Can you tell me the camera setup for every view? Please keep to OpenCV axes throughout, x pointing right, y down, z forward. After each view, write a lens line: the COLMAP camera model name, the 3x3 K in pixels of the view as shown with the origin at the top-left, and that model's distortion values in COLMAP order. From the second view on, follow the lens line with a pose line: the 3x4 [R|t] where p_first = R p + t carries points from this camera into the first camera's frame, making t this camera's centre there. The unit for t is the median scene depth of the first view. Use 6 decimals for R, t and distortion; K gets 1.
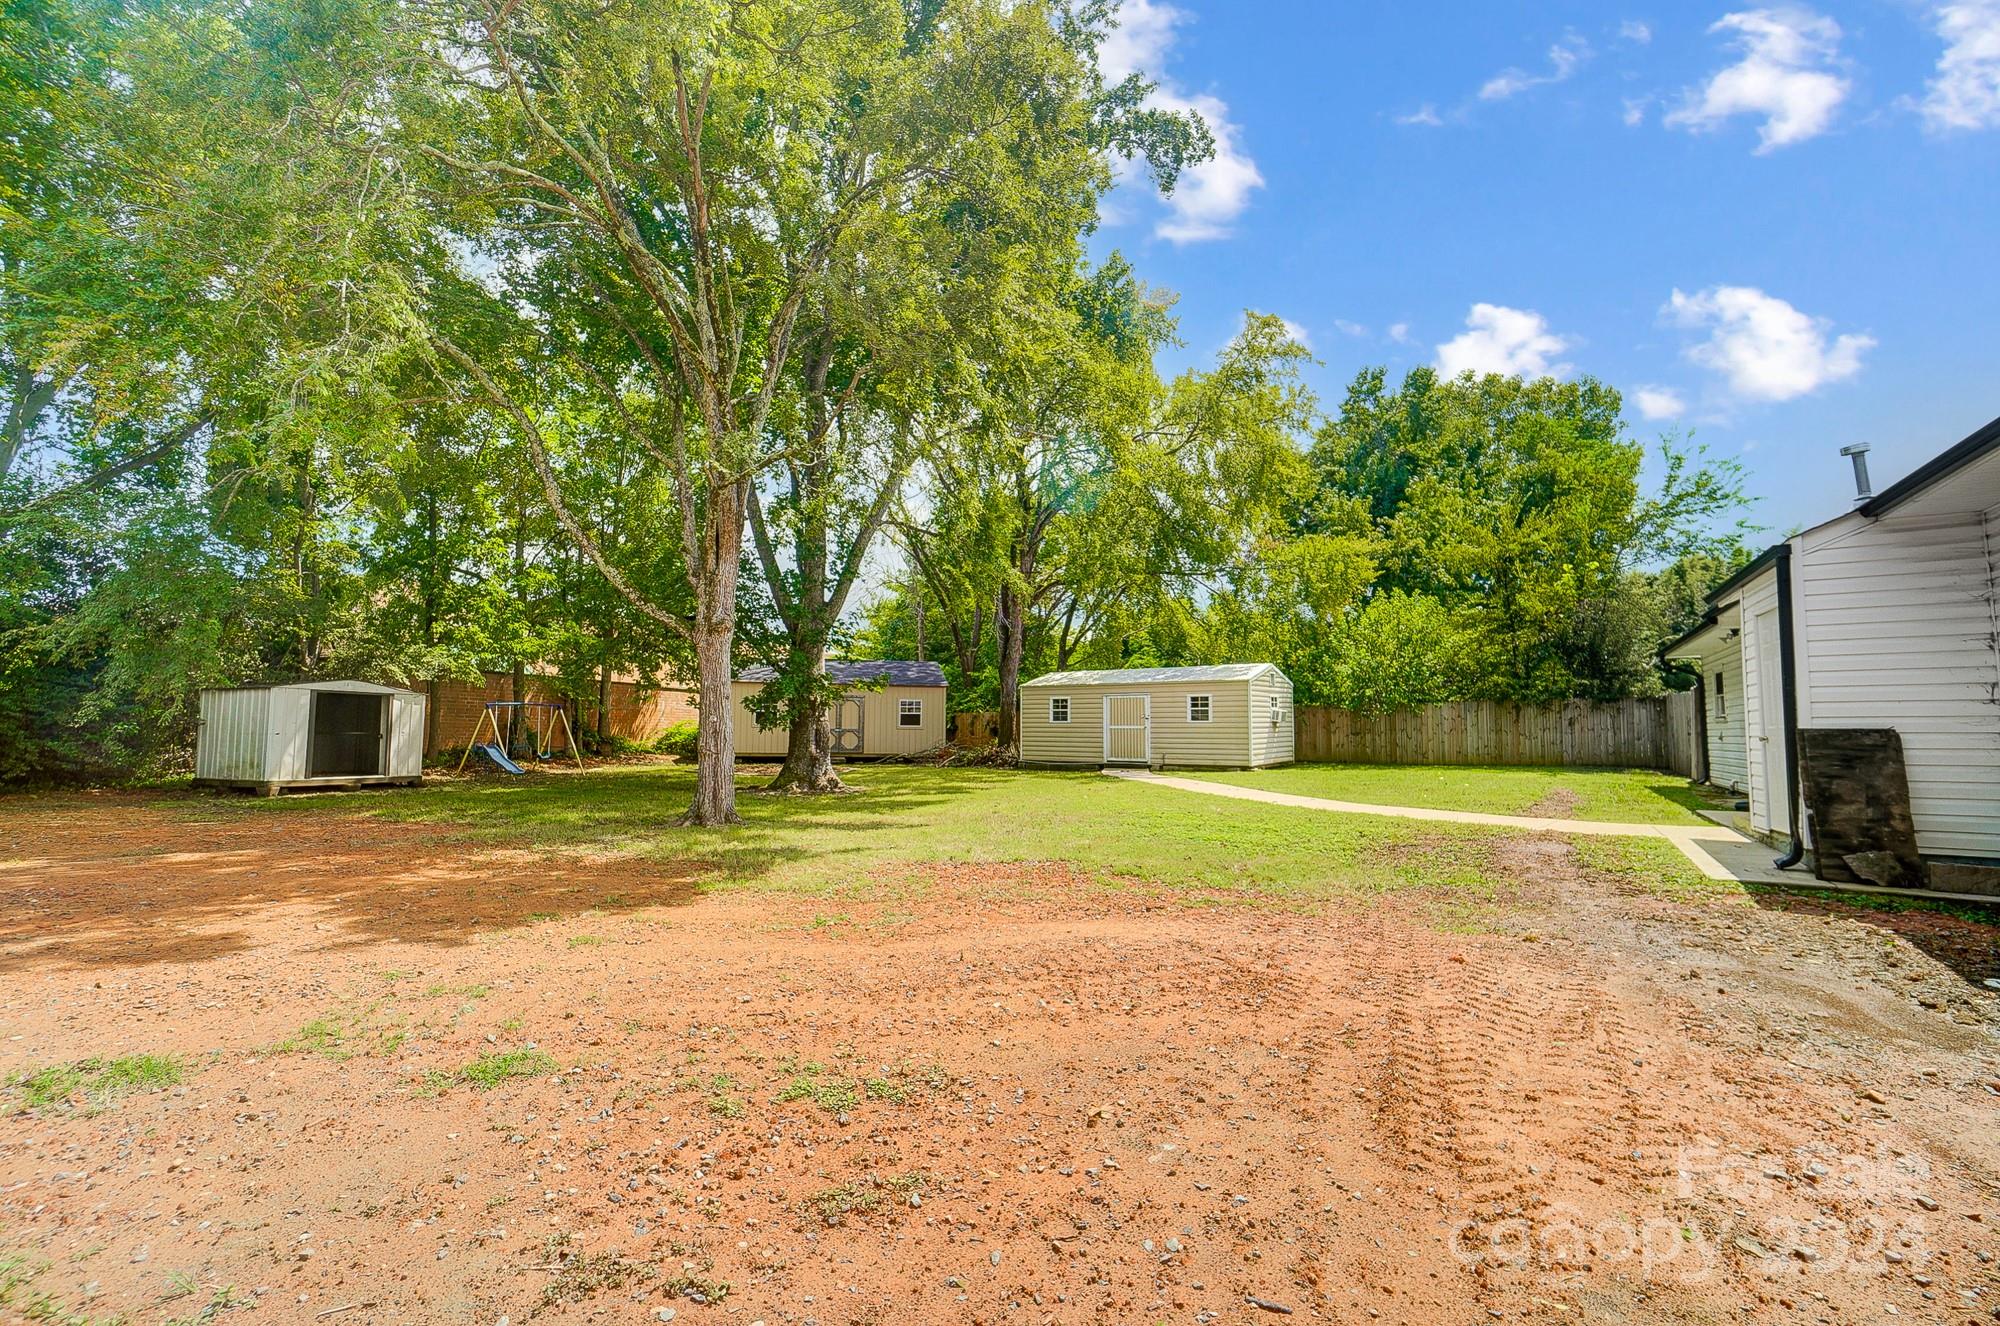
lens RADIAL K [[883.9, 0, 994.3], [0, 883.9, 653.9], [0, 0, 1]] dist [-0.055796, 0.022503]
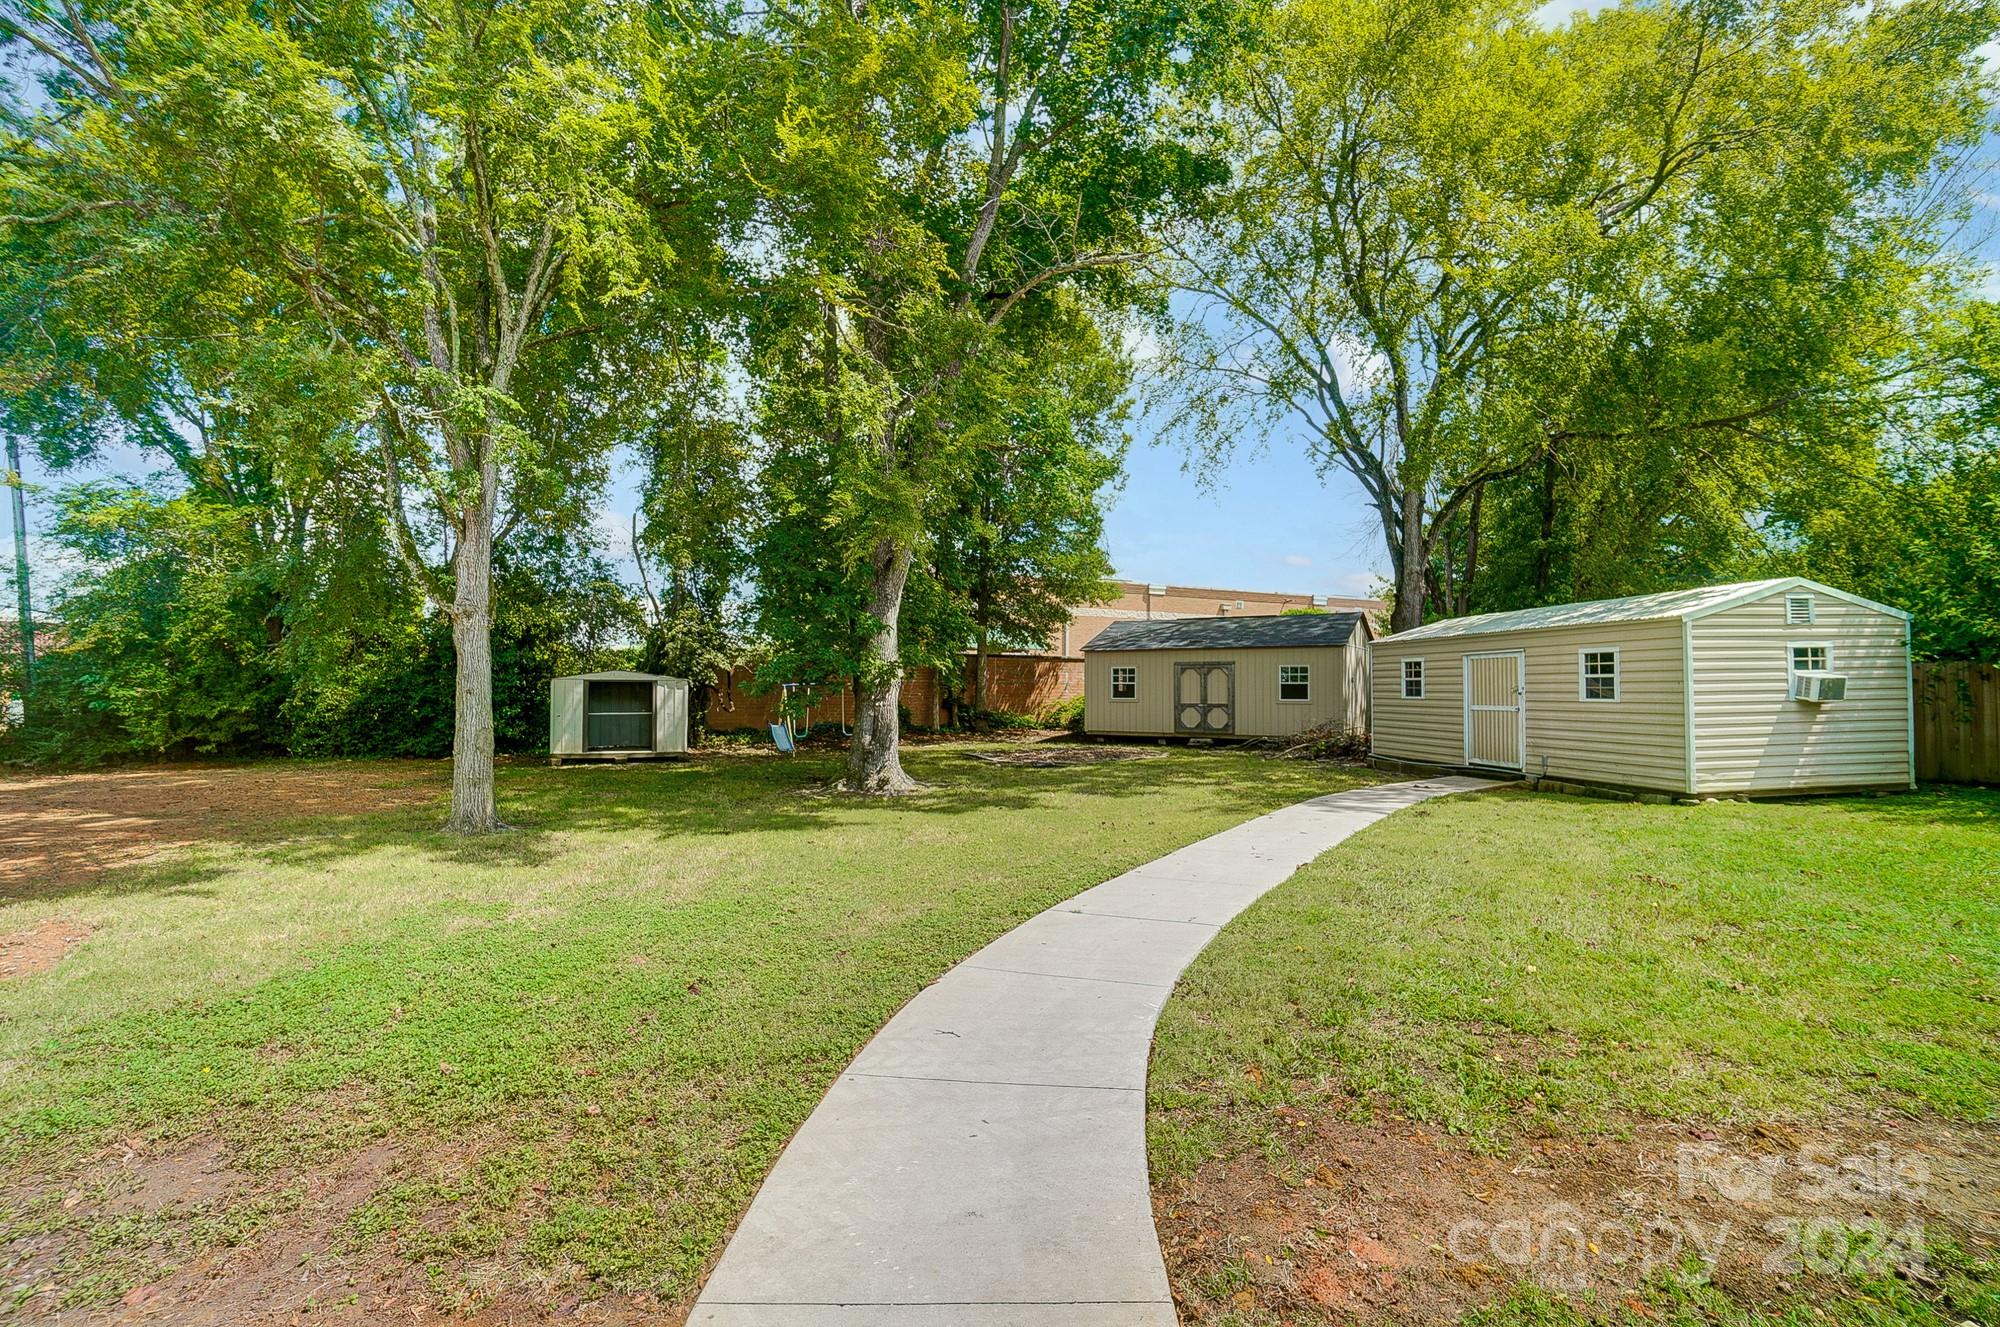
lens RADIAL K [[883.9, 0, 994.3], [0, 883.9, 654.4], [0, 0, 1]] dist [-0.055796, 0.022503]
pose [[0.697774, -0.034855, -0.715469, 0.340966], [0.067578, 0.997564, 0.017309, 0.015657], [0.713123, -0.060428, 0.698430, 0.372142]]
